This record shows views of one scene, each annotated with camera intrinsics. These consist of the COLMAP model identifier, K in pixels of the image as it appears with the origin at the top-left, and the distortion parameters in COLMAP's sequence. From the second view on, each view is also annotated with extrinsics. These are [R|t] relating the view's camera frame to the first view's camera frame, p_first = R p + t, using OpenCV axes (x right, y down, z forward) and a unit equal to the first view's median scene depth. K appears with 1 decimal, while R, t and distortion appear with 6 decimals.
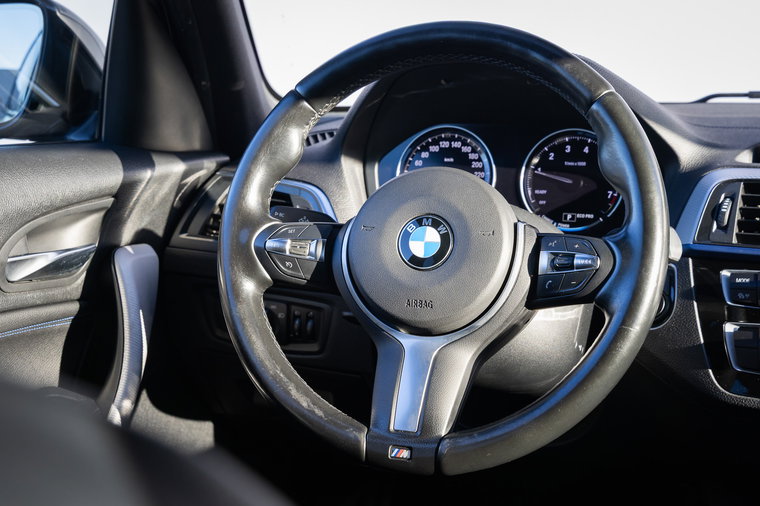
lens RADIAL K [[1294.0, 0, 391.2], [0, 1294.0, 232.0], [0, 0, 1]] dist [0.019878, 0.000000]
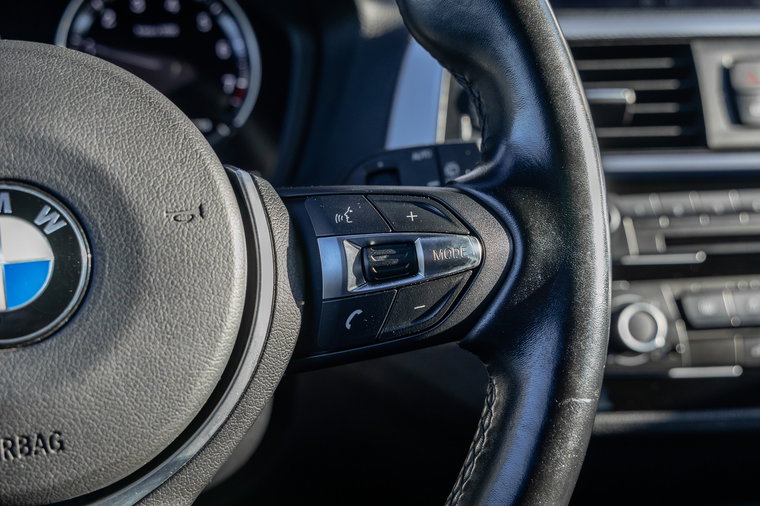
lens RADIAL K [[1011.4, 0, 383.5], [0, 1011.4, 248.2], [0, 0, 1]] dist [0.073952, 0.000000]
pose [[0.800919, -0.166785, 0.575075, -0.048503], [0.082634, 0.982021, 0.169723, -0.034092], [-0.593043, -0.088414, 0.800302, 0.731995]]
